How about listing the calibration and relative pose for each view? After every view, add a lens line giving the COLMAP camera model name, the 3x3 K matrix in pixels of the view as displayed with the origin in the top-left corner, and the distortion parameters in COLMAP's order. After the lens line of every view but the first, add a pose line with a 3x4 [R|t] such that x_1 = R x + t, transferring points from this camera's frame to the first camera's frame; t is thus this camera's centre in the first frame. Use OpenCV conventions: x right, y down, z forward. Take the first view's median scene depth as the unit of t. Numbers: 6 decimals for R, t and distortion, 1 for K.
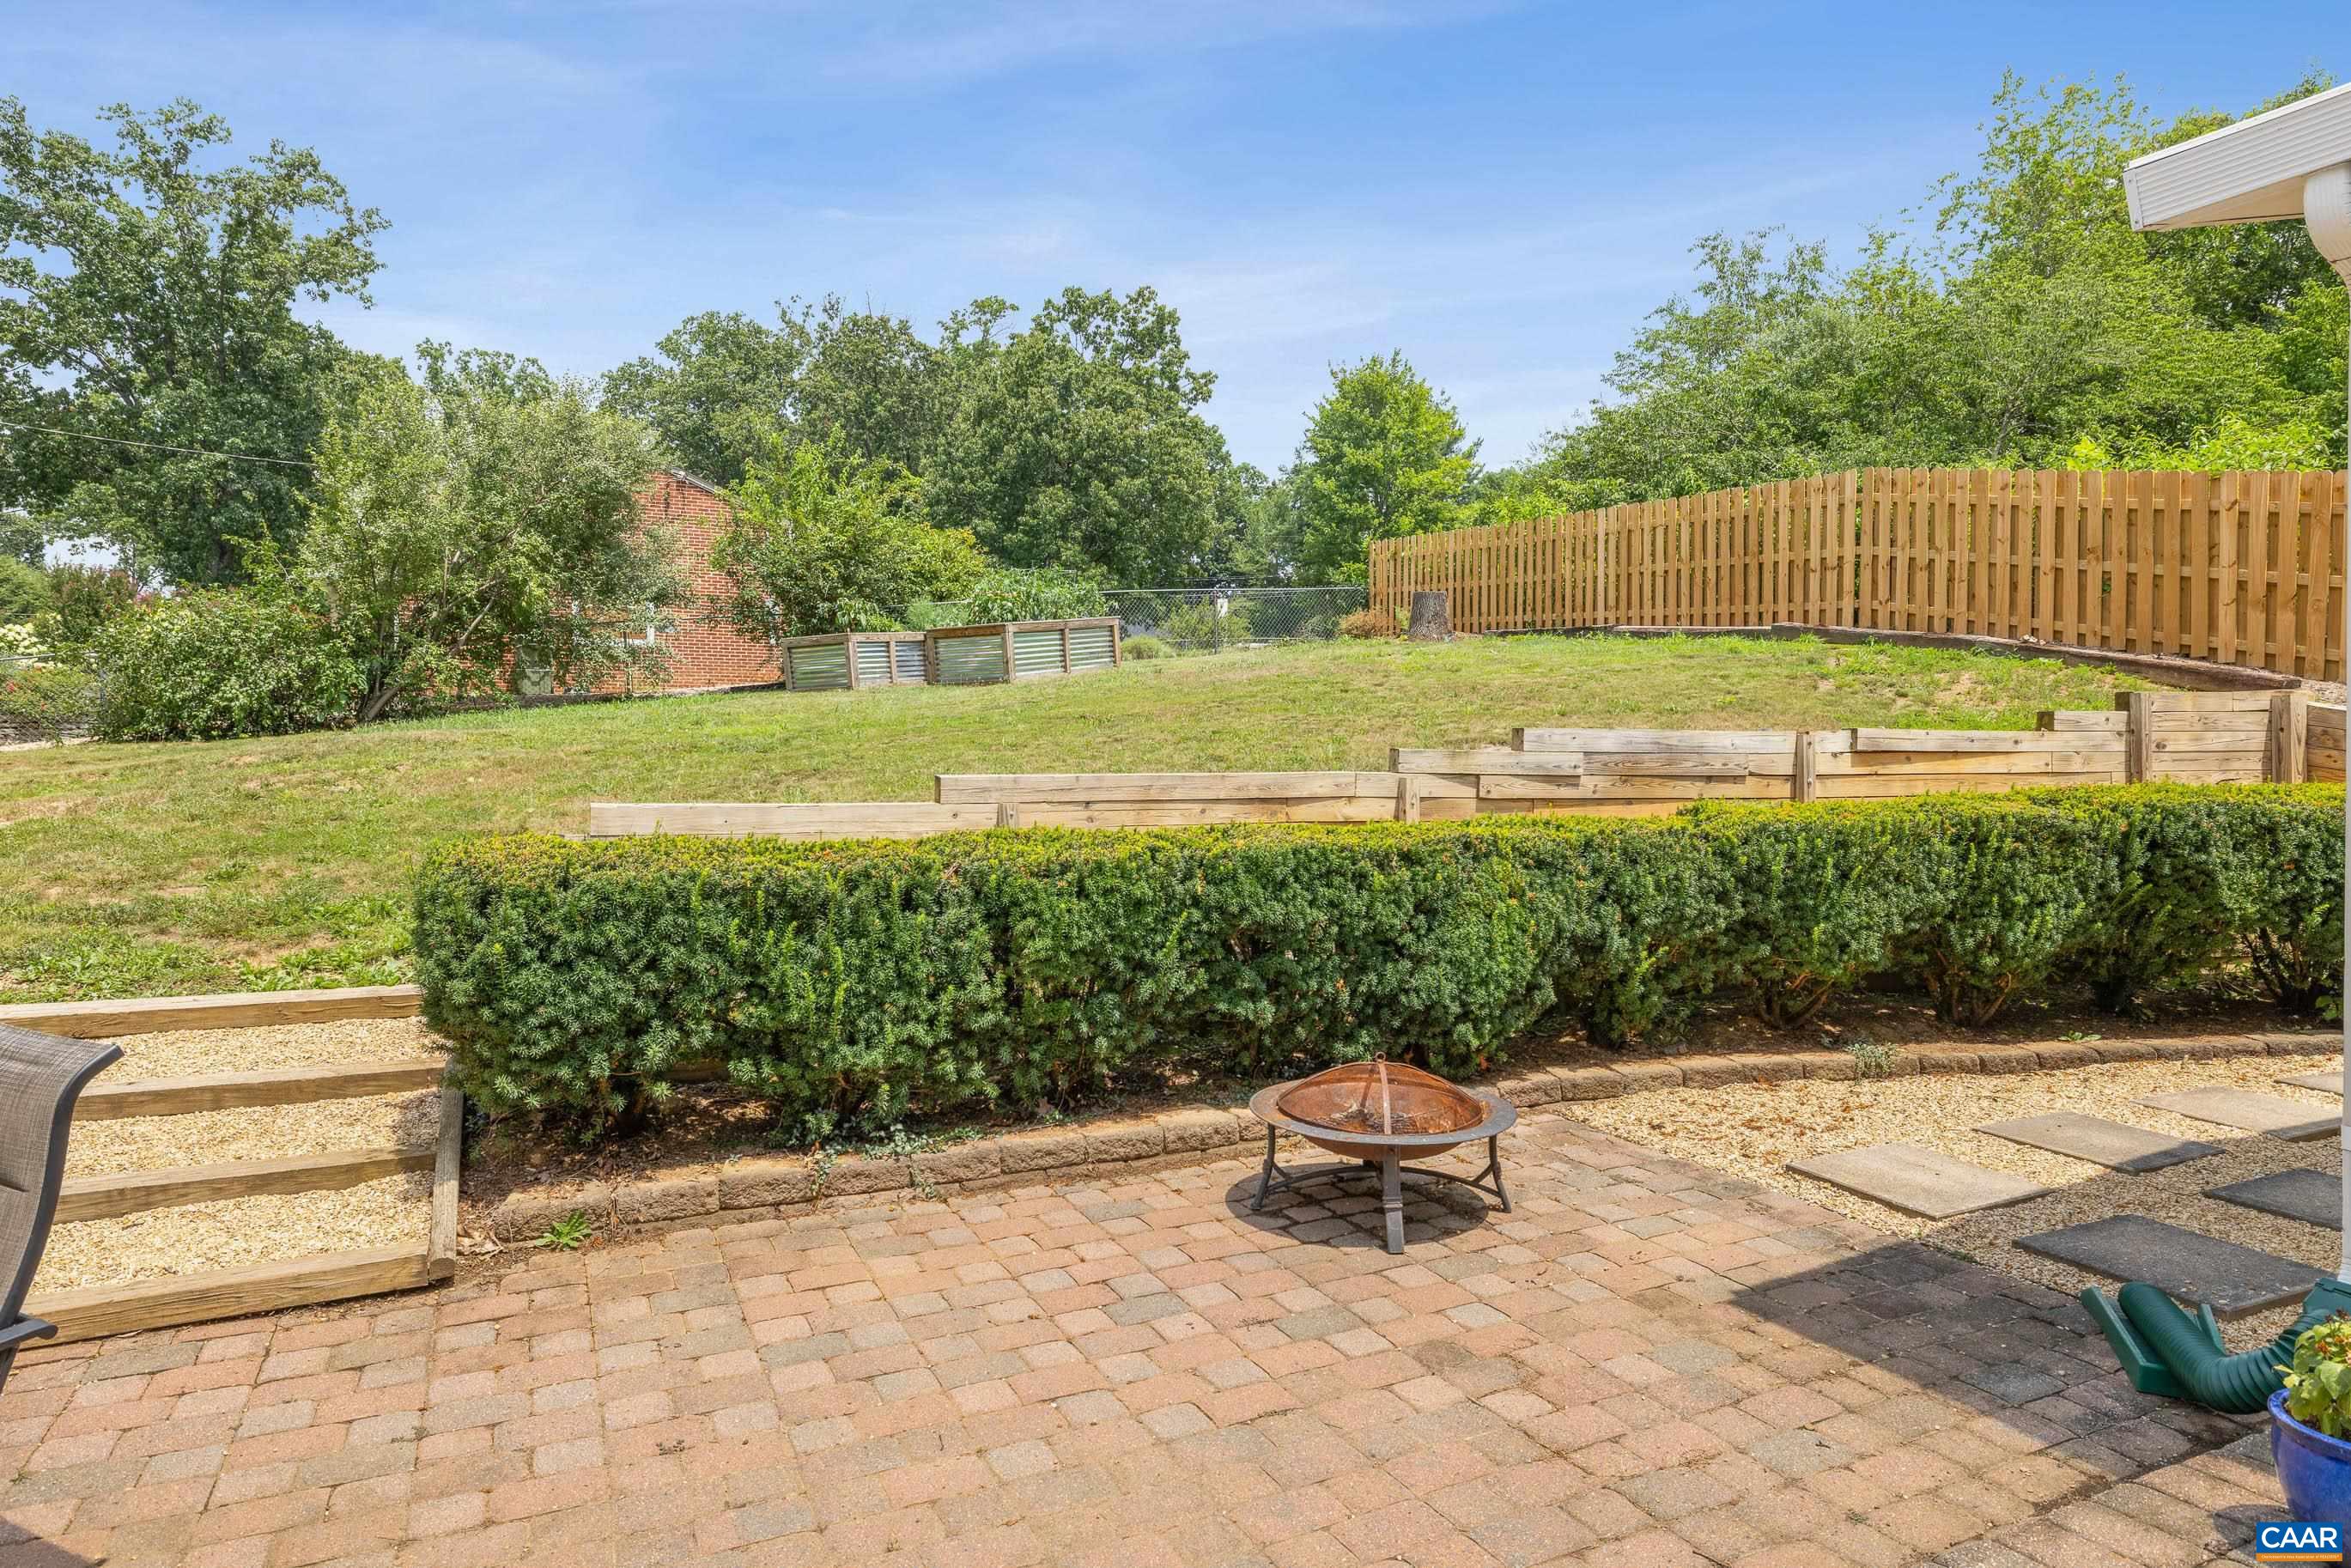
lens RADIAL K [[1370.4, 0, 1175.5], [0, 1370.4, 784.0], [0, 0, 1]] dist [0.001095, 0.000313]
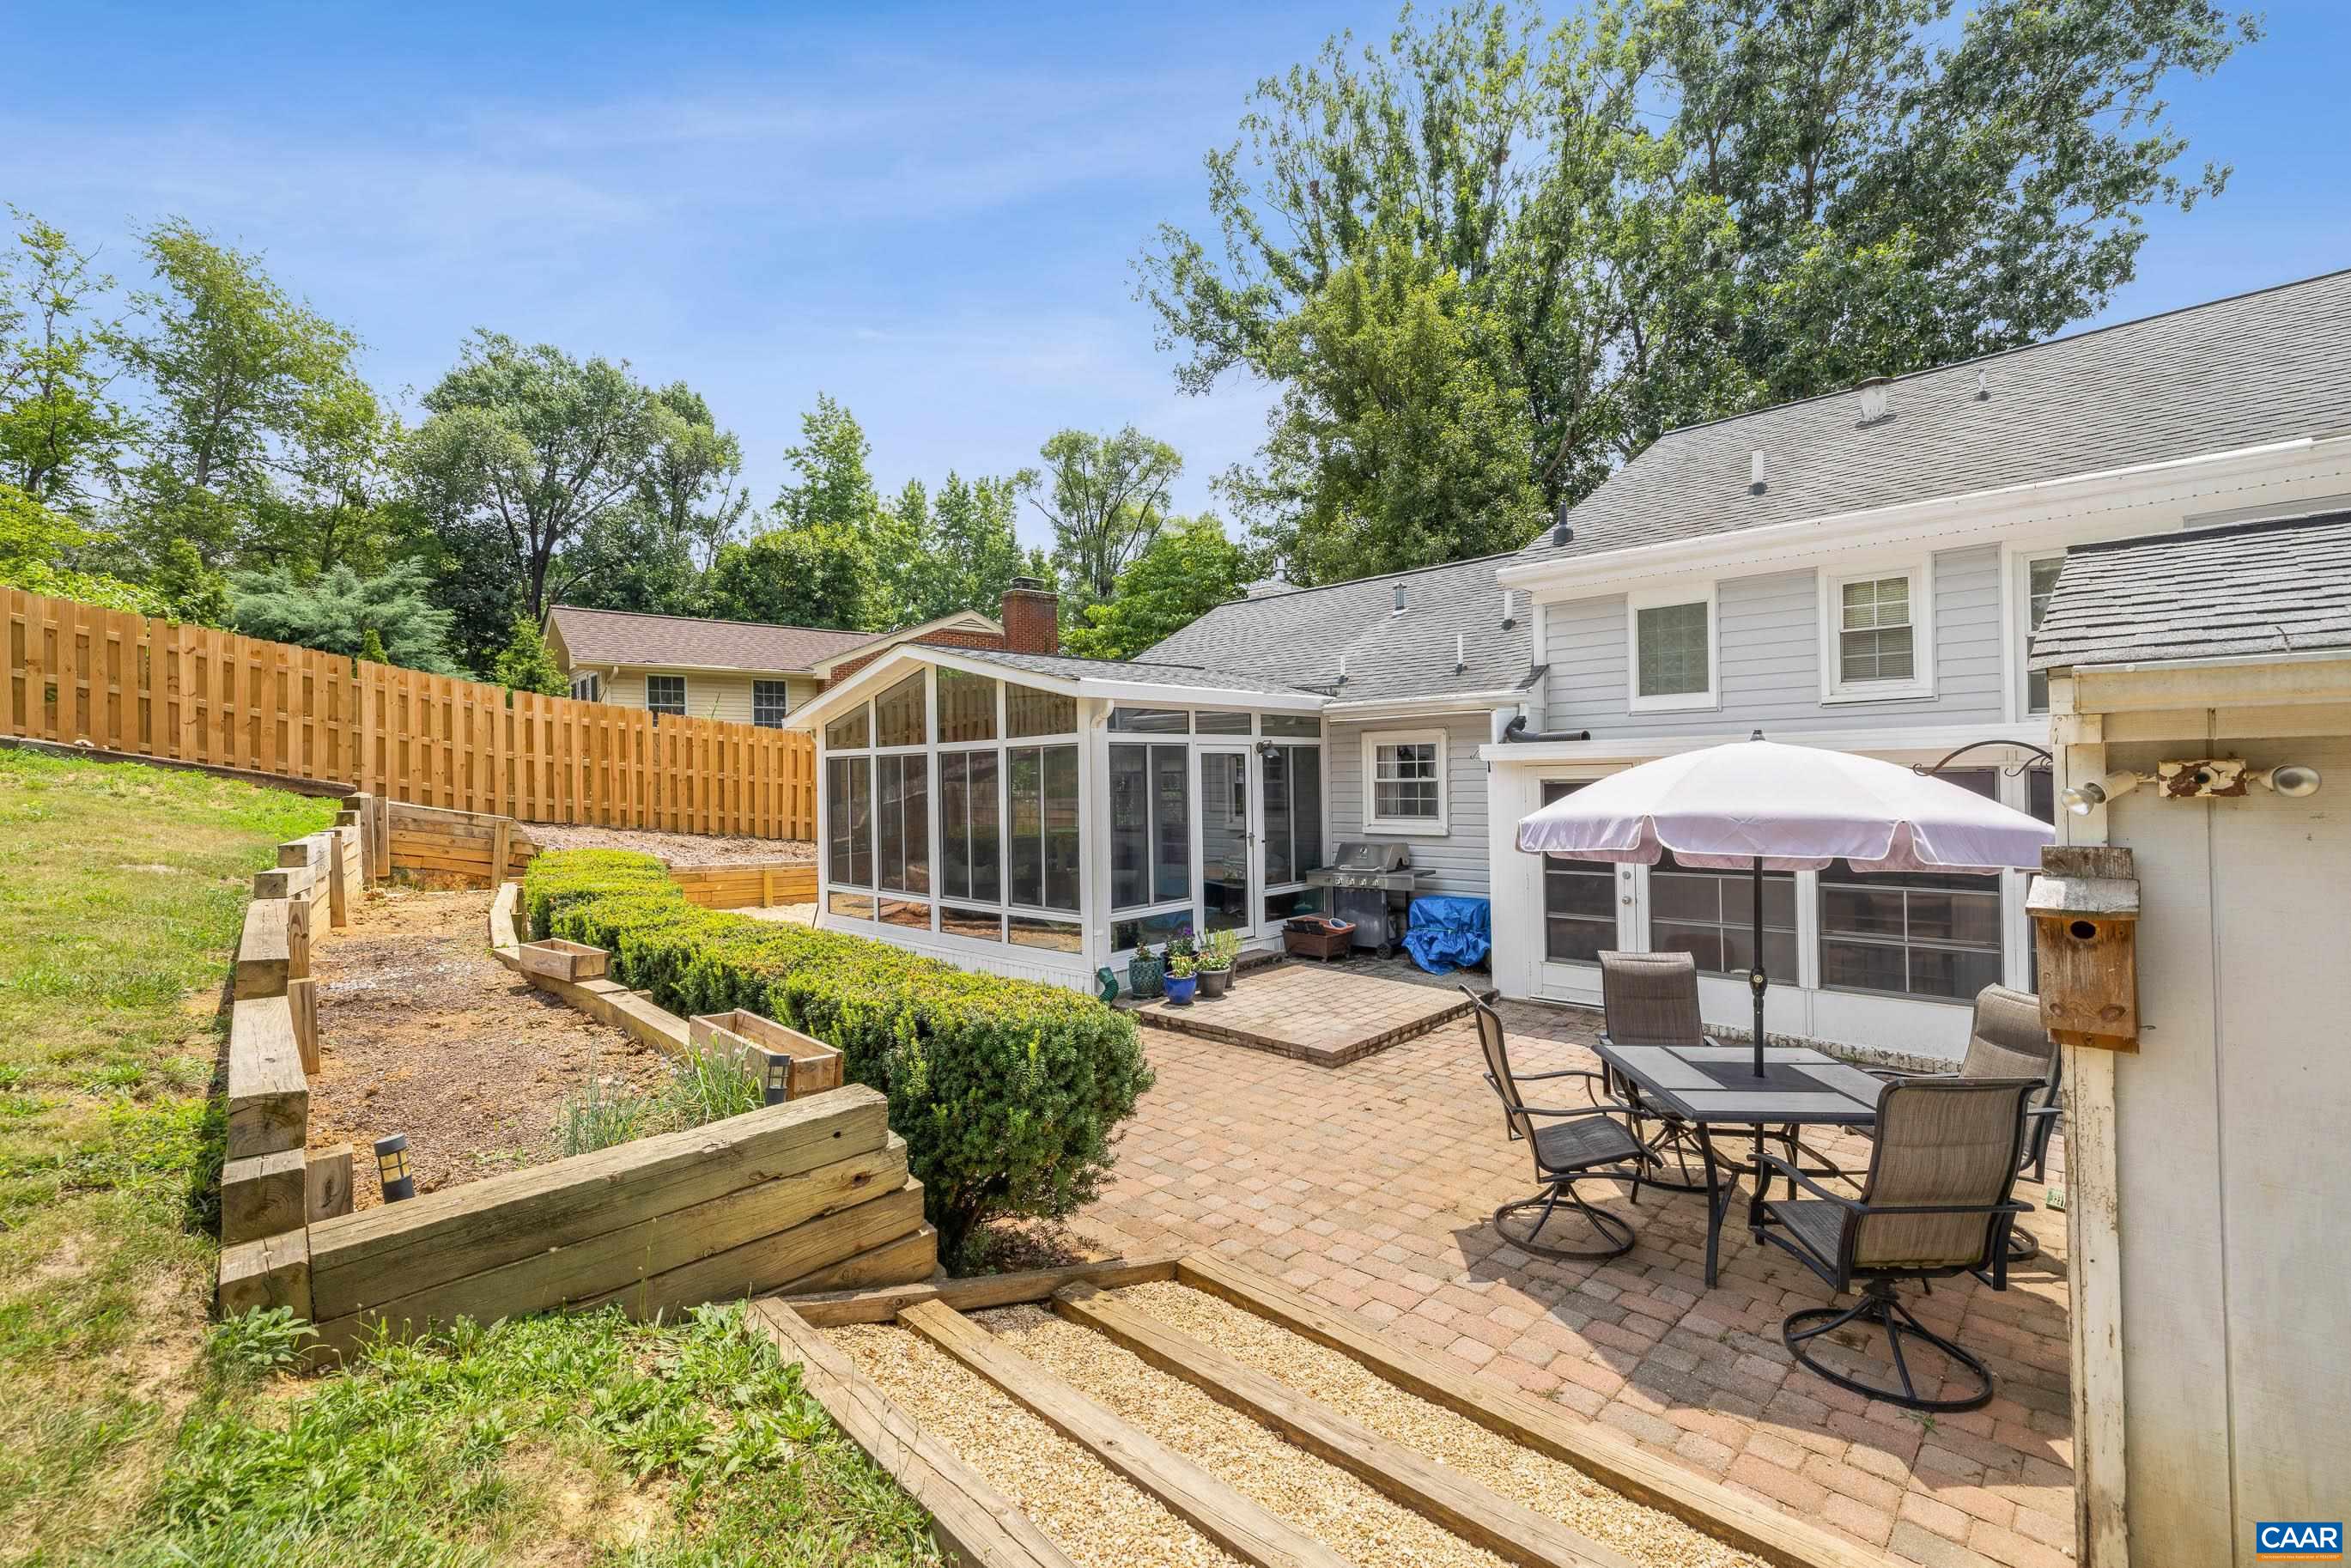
lens RADIAL K [[993.1, 0, 1179.1], [0, 993.1, 767.9], [0, 0, 1]] dist [0.008503, -0.000100]
pose [[-0.347637, 0.016660, 0.937481, -0.484442], [0.033774, 0.999416, -0.005237, -0.050136], [-0.937021, 0.029842, -0.347997, 0.434666]]
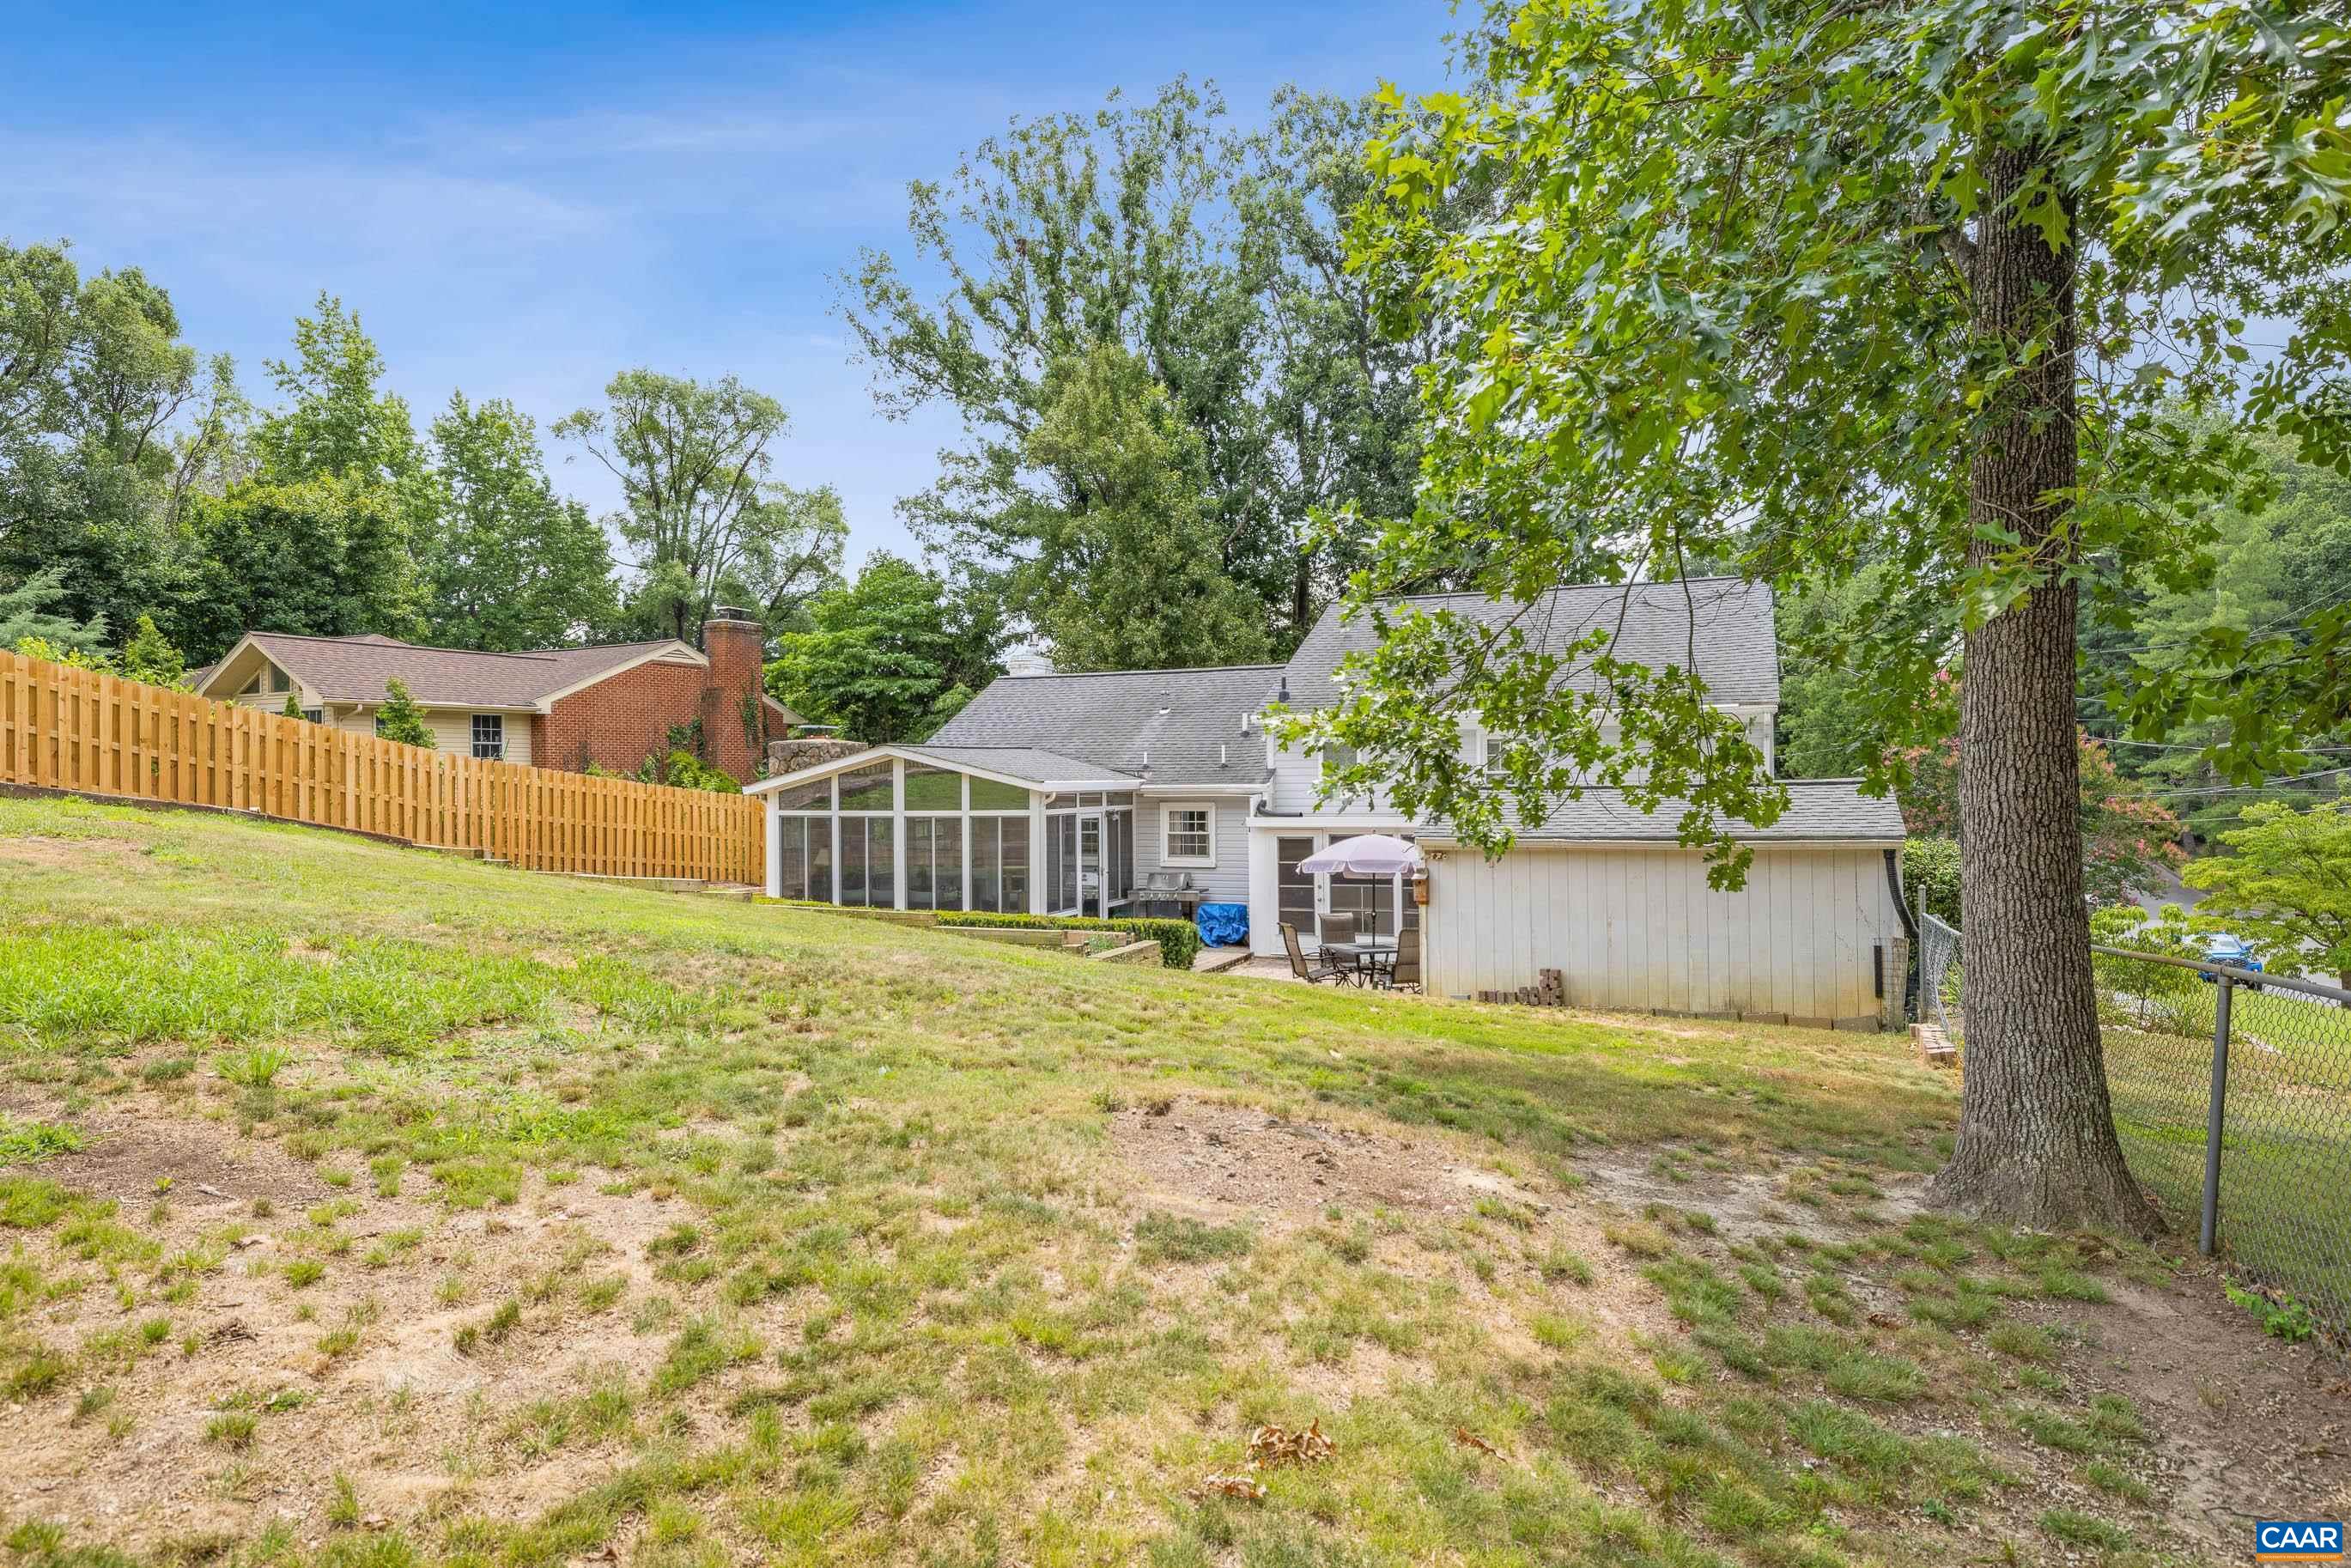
lens RADIAL K [[1381.9, 0, 1196.4], [0, 1381.9, 811.8], [0, 0, 1]] dist [-0.000700, 0.001910]
pose [[-0.673111, -0.010709, 0.739464, -1.194191], [0.020525, 0.999239, 0.033155, -0.133274], [-0.739257, 0.037495, -0.672379, 1.260018]]
